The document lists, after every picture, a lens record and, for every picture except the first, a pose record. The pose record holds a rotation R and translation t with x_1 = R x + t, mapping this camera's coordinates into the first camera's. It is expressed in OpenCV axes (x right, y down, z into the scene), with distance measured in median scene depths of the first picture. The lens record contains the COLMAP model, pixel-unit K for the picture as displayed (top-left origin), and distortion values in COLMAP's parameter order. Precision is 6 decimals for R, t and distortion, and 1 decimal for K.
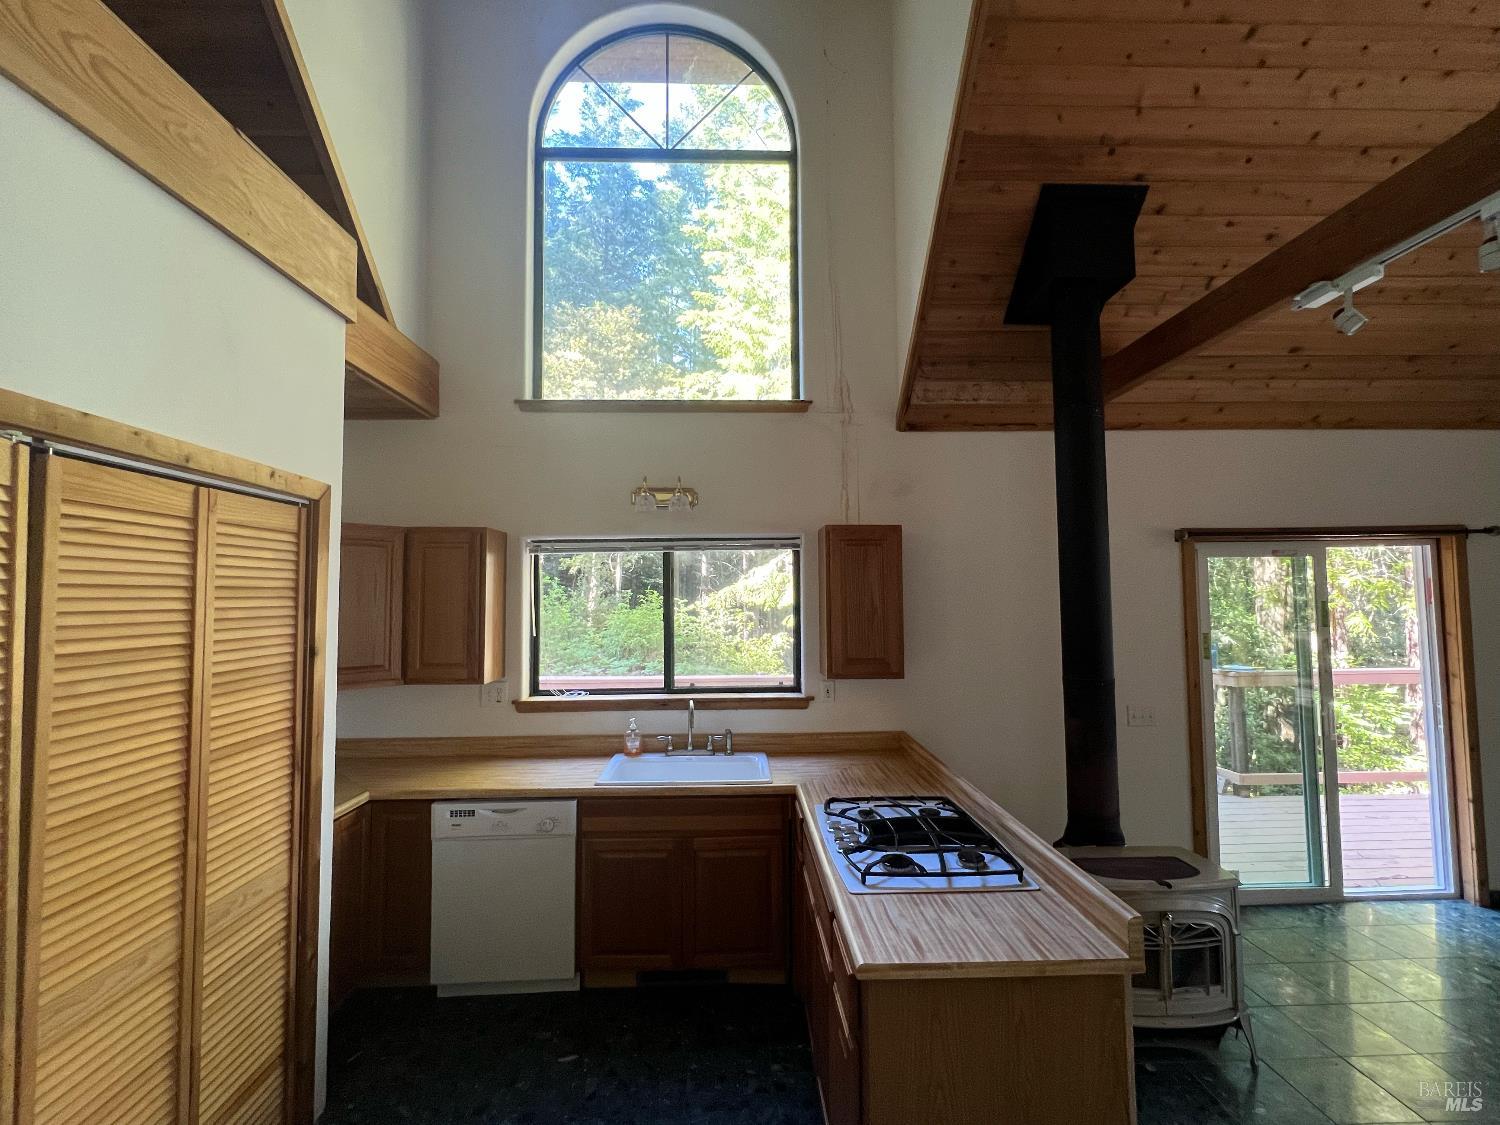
lens RADIAL K [[656.9, 0, 743.7], [0, 656.9, 562.6], [0, 0, 1]] dist [0.000679, -0.001318]
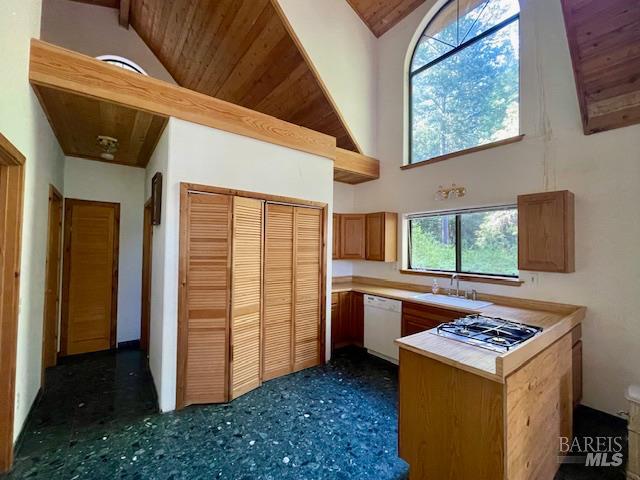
lens RADIAL K [[280.3, 0, 315.4], [0, 280.3, 238.4], [0, 0, 1]] dist [0.000679, -0.001318]
pose [[0.569205, -0.010471, -0.822129, 0.476646], [0.024455, 0.999692, 0.004199, 0.056472], [0.821832, -0.022495, 0.569286, -0.017914]]
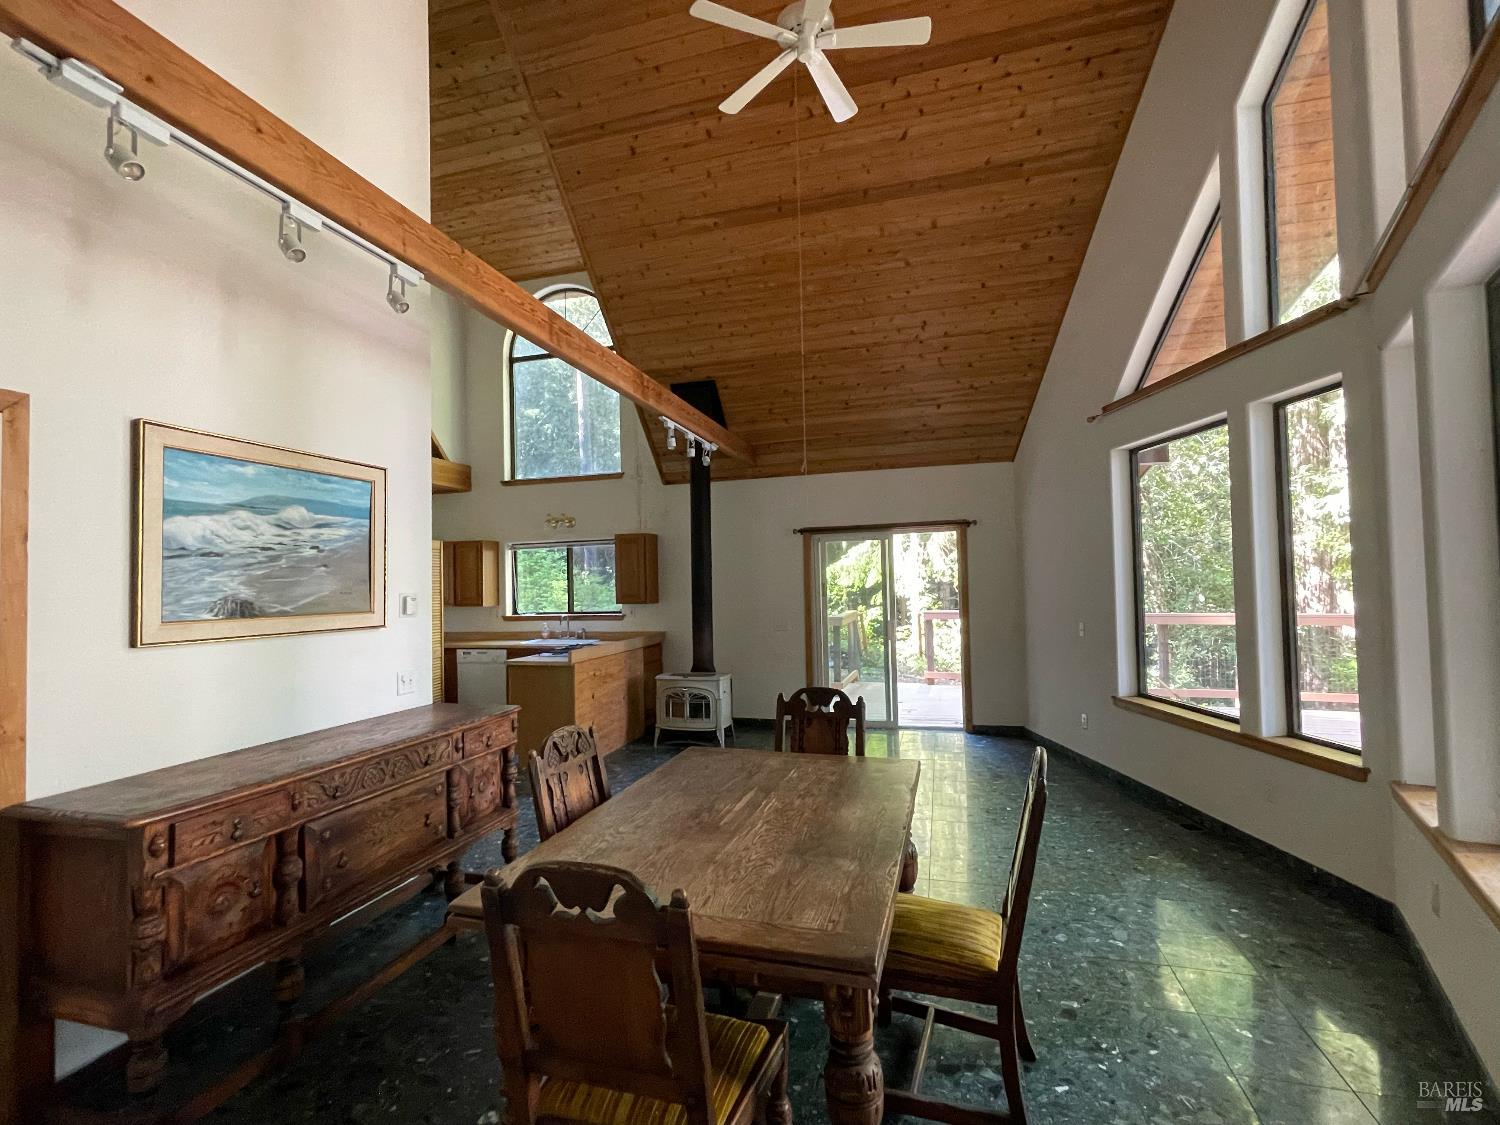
lens RADIAL K [[691.4, 0, 748.1], [0, 691.4, 578.5], [0, 0, 1]] dist [0.004049, 0.000194]
pose [[0.949231, -0.016217, -0.314162, 1.237940], [0.030116, 0.998768, 0.039438, 0.011826], [0.313136, -0.046897, 0.948550, -1.020483]]
